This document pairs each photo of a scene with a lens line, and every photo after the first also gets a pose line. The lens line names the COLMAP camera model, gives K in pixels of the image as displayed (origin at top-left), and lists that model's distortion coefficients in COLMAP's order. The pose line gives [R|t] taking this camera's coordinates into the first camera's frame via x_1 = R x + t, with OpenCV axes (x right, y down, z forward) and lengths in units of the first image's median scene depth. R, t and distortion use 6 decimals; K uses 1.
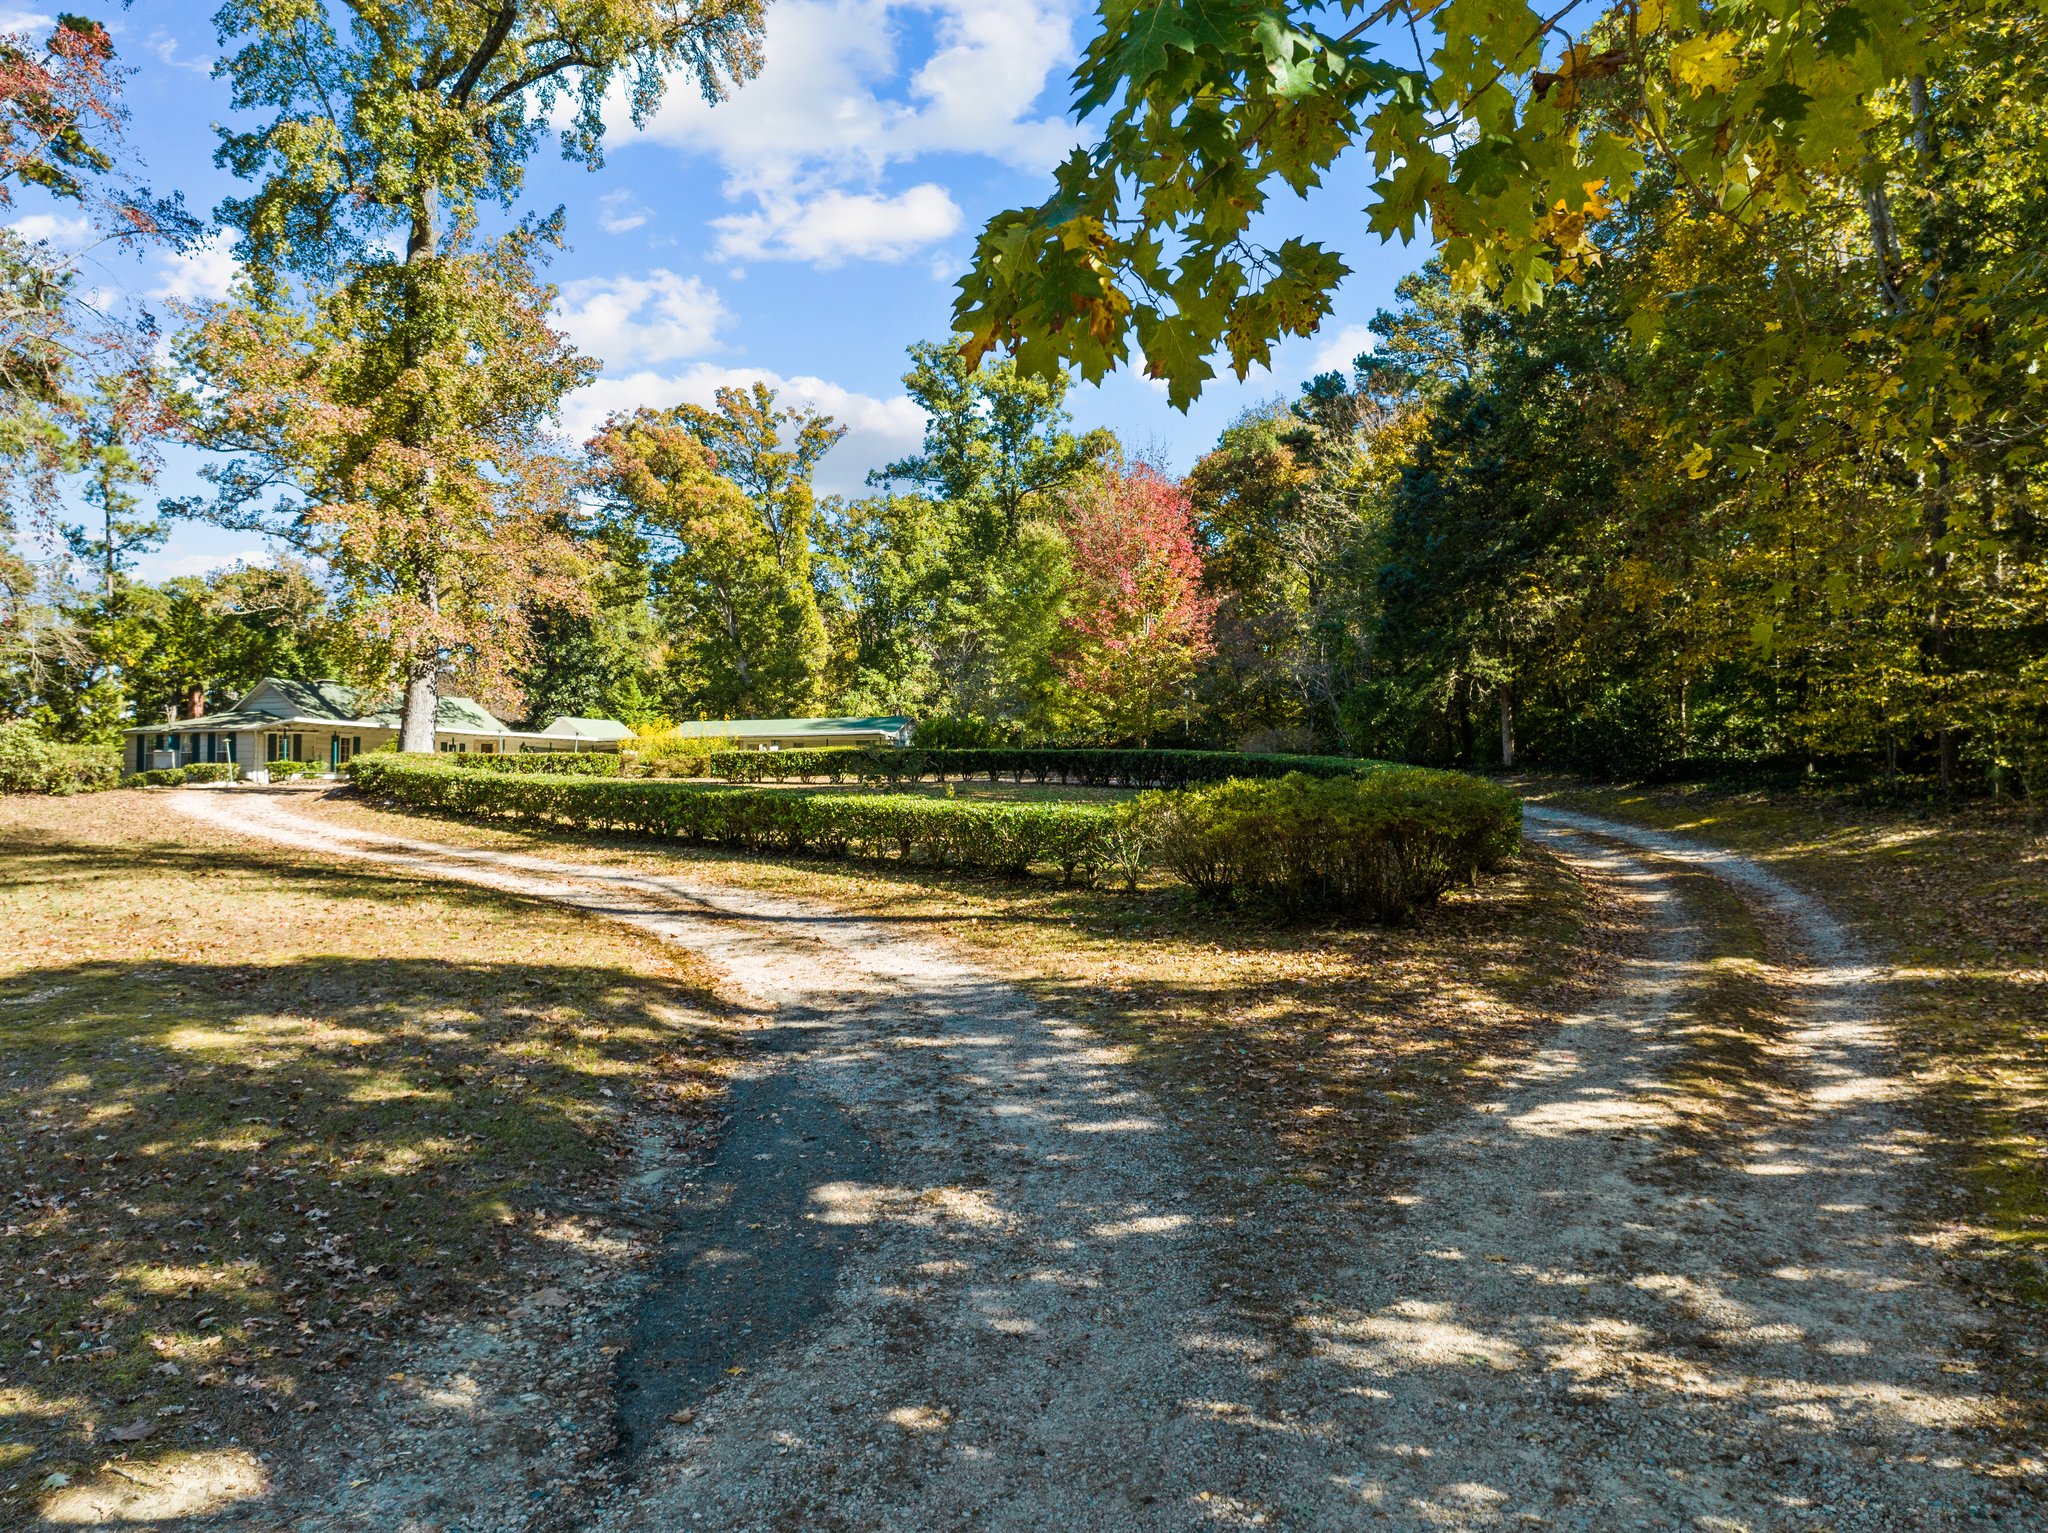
lens RADIAL K [[1438.5, 0, 1045.4], [0, 1438.5, 766.3], [0, 0, 1]] dist [-0.047458, 0.012104]
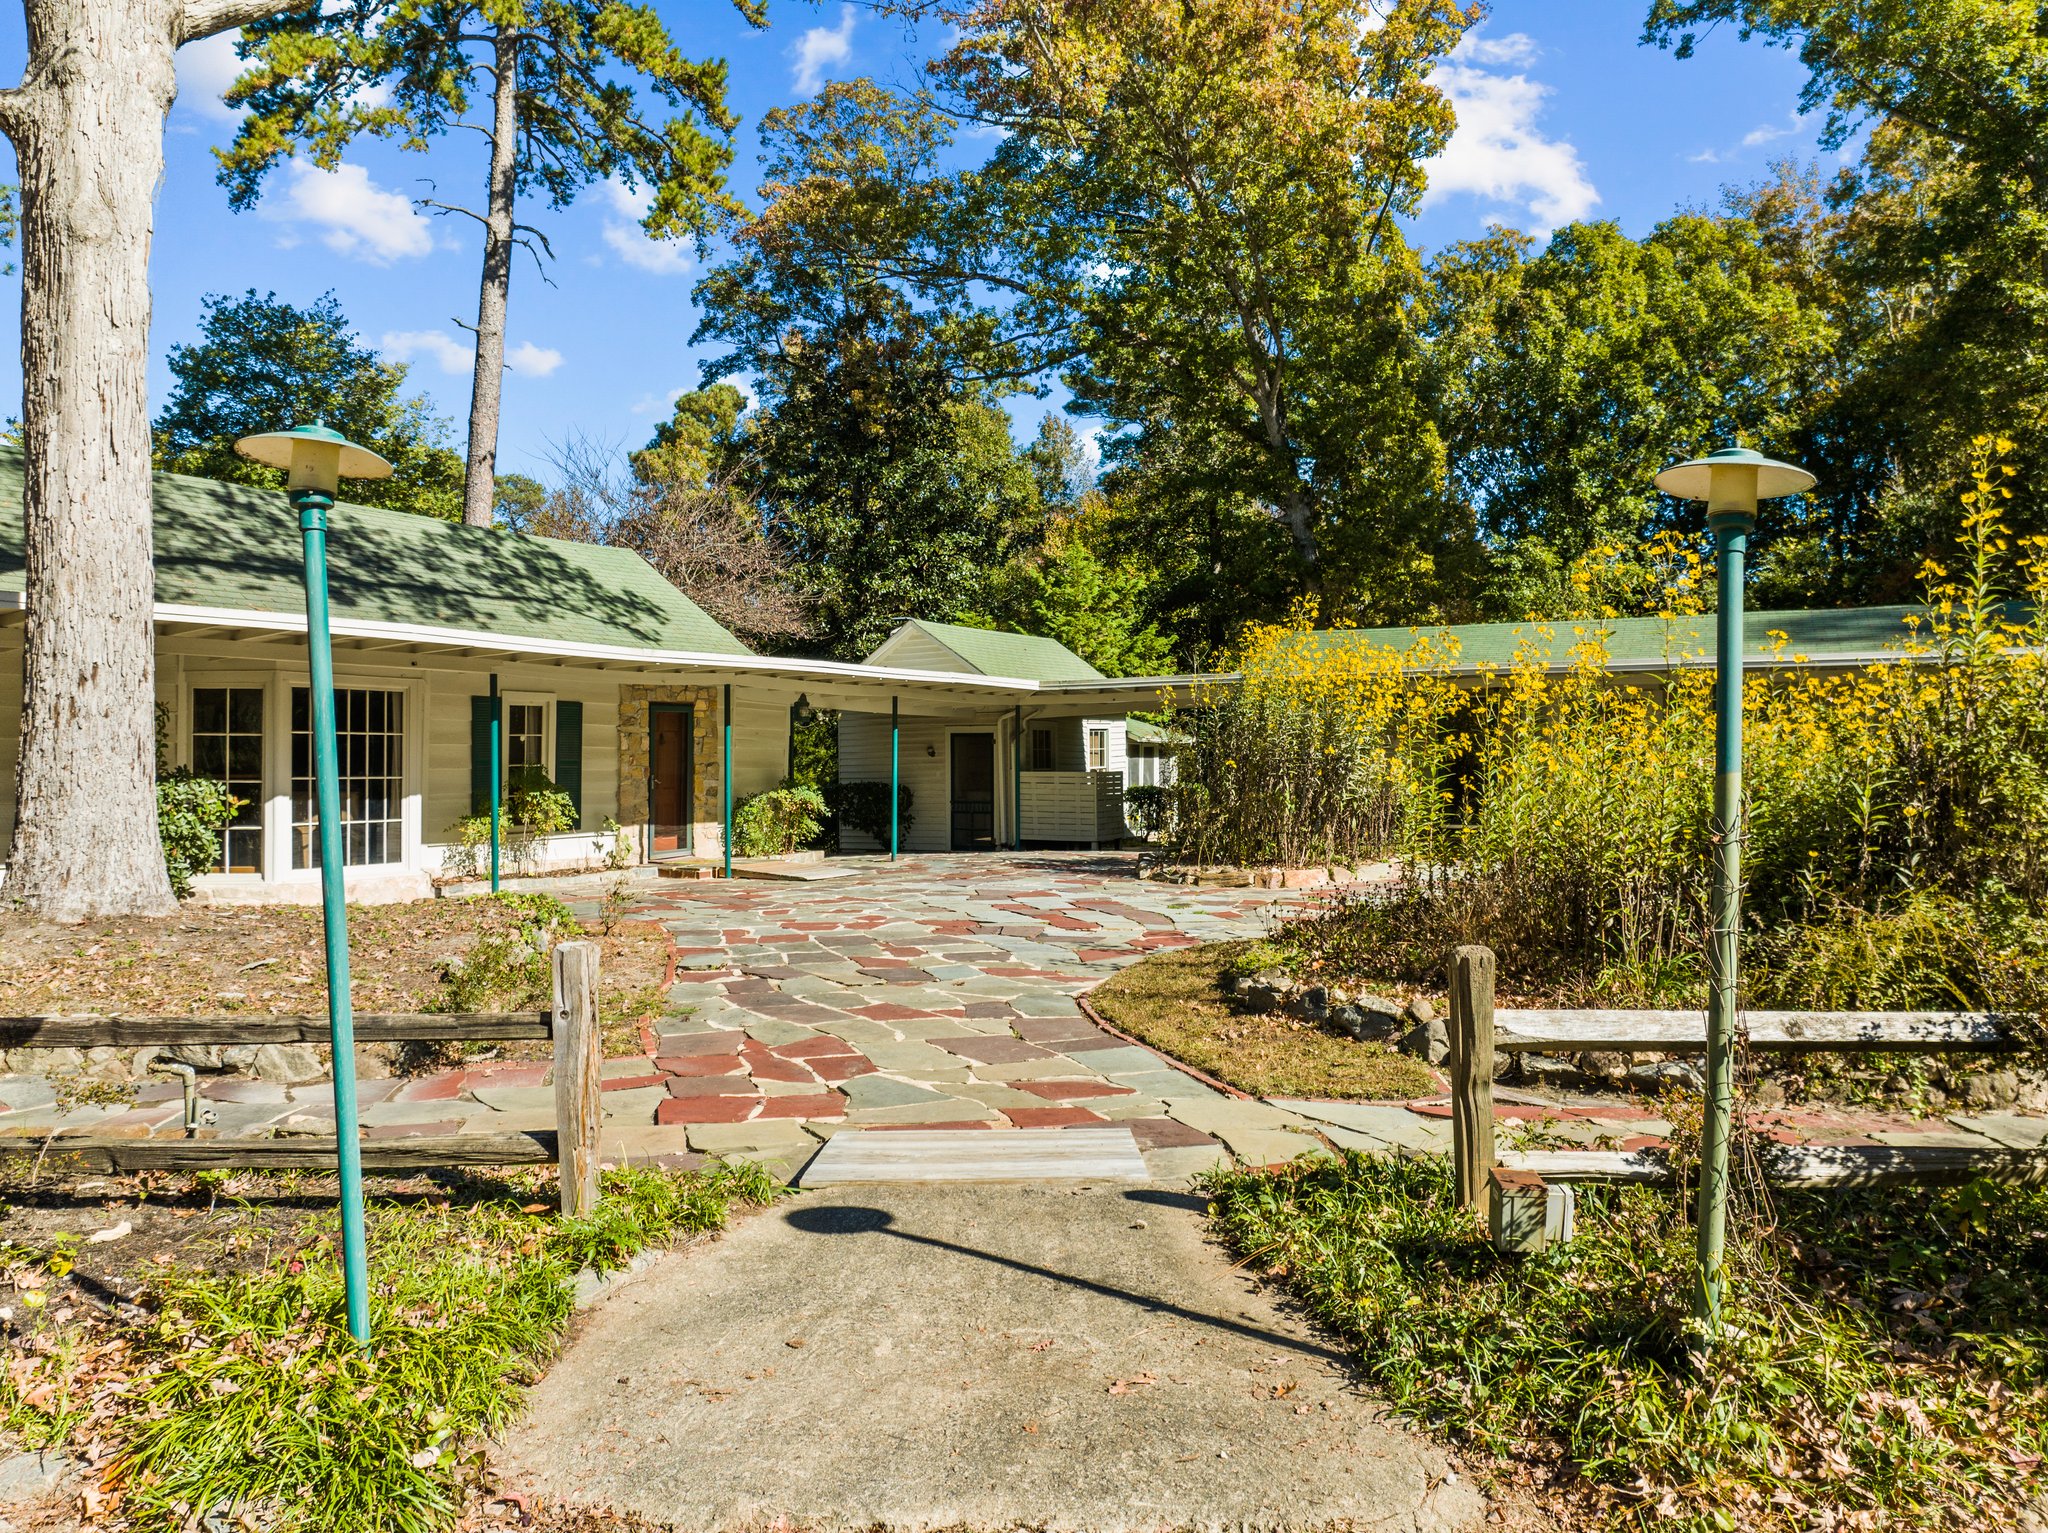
lens RADIAL K [[1438.5, 0, 1014.9], [0, 1438.5, 761.7], [0, 0, 1]] dist [-0.047458, 0.012104]
pose [[0.977874, 0.005100, -0.209134, -0.219984], [0.000714, 0.999616, 0.027716, -0.009636], [0.209195, -0.027252, 0.977494, 0.608249]]
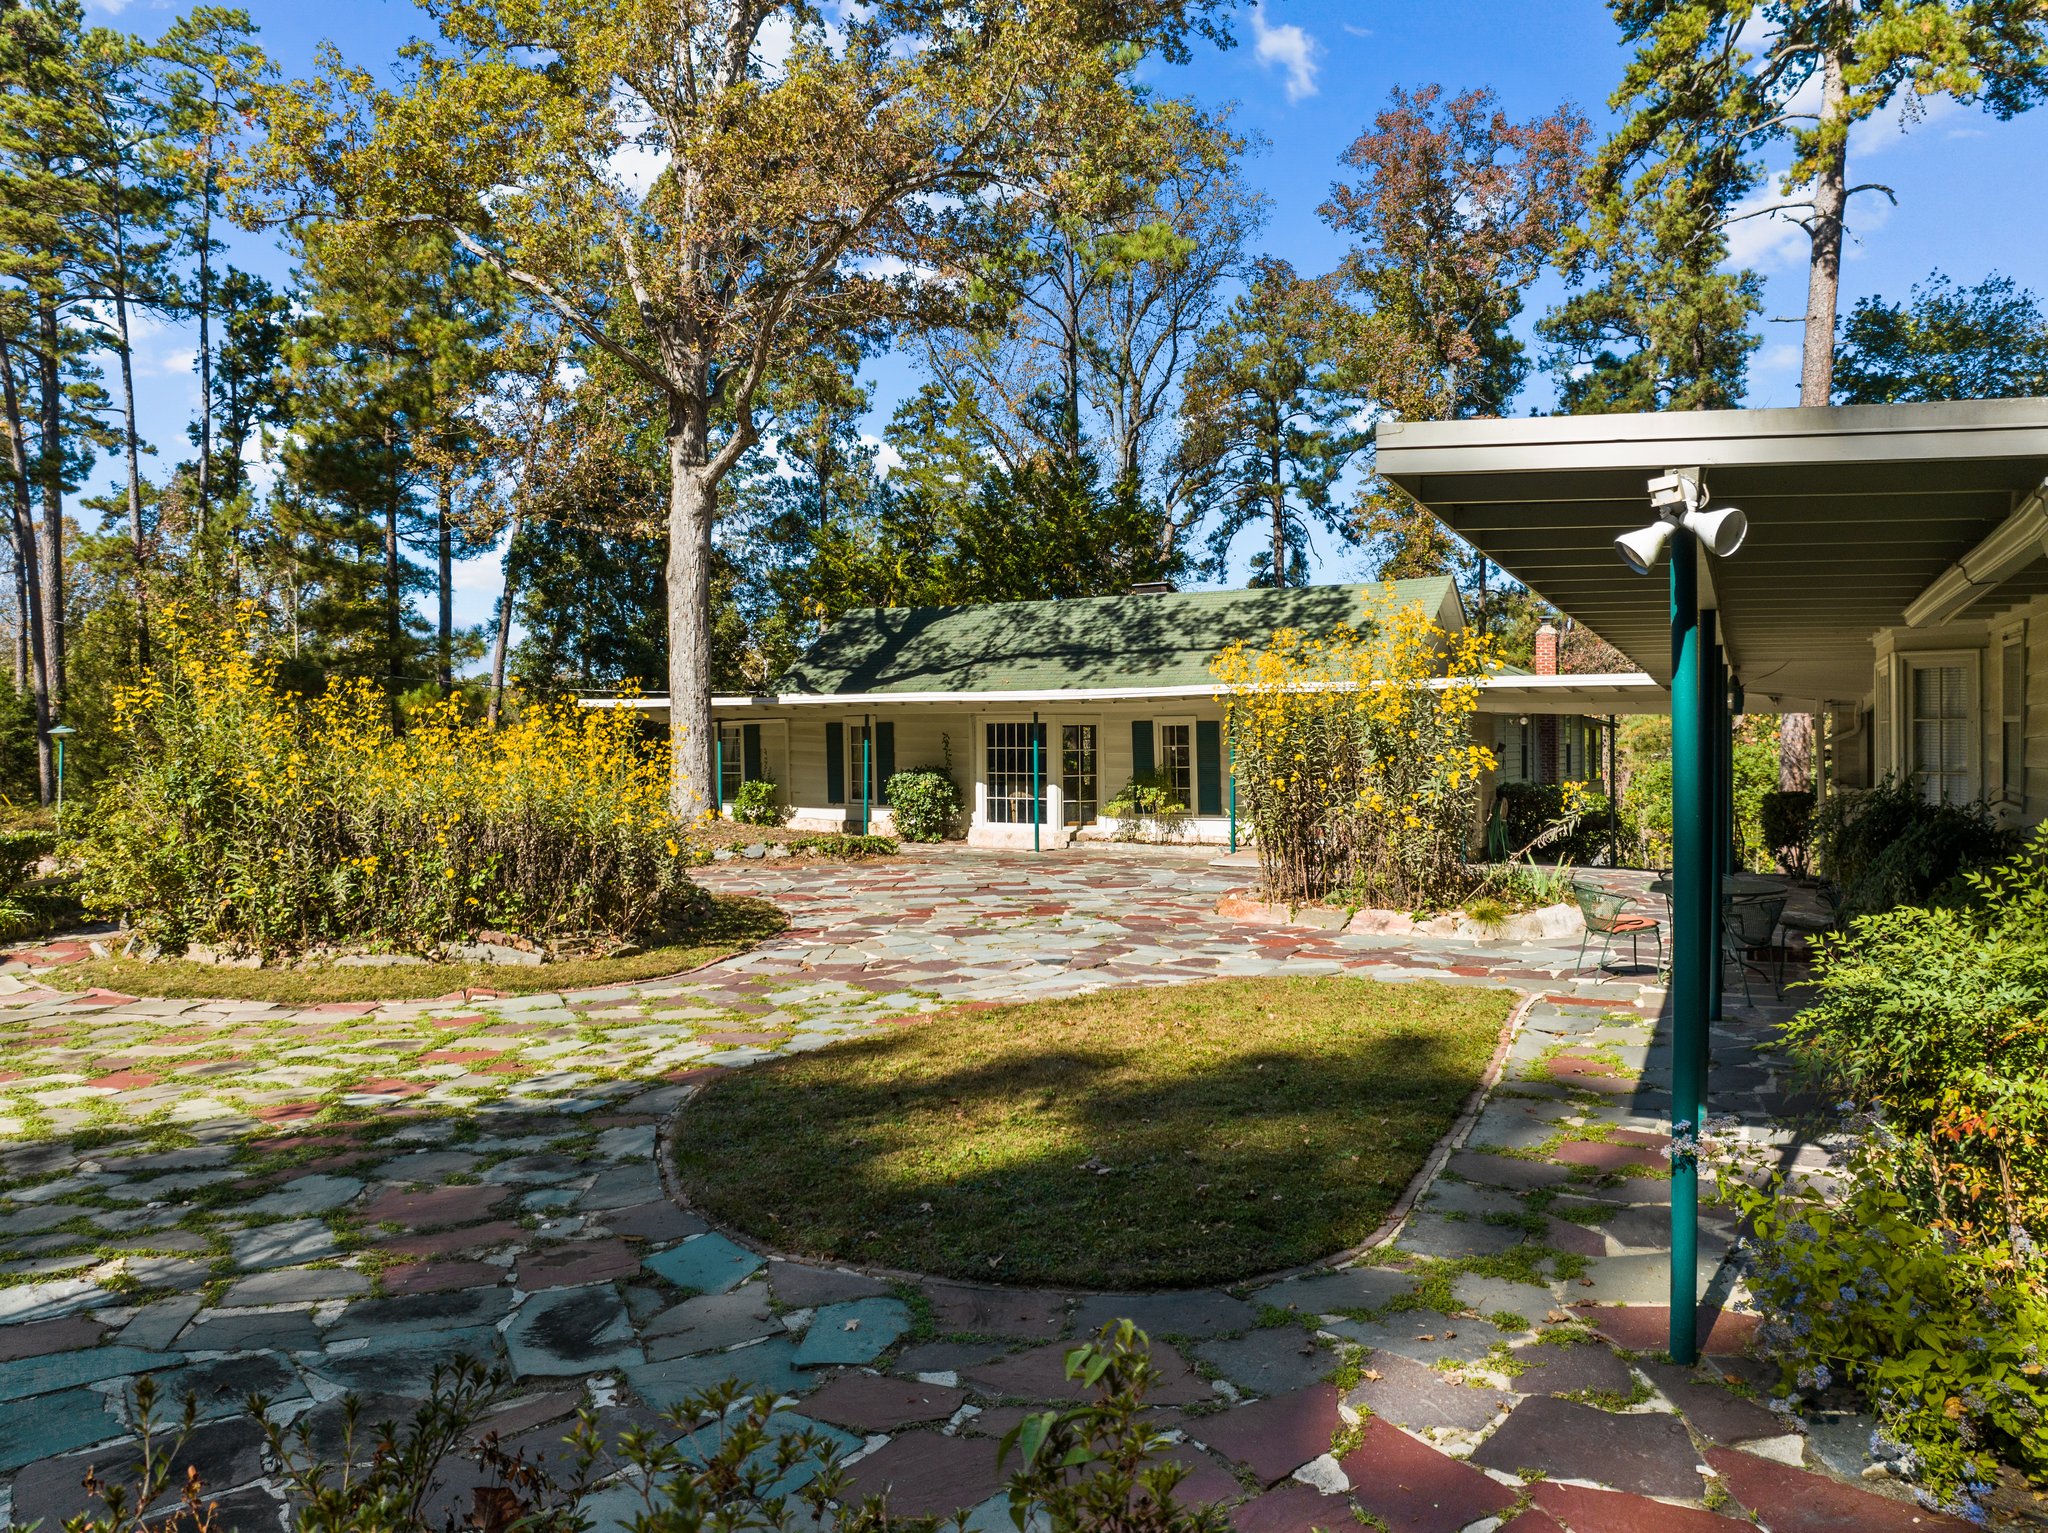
lens RADIAL K [[1438.5, 0, 1040.6], [0, 1438.5, 763.4], [0, 0, 1]] dist [-0.047458, 0.012104]
pose [[-0.208652, 0.022260, -0.977737, -0.044361], [0.029933, 0.999418, 0.016366, -0.009950], [0.977532, -0.025852, -0.209197, 0.818643]]
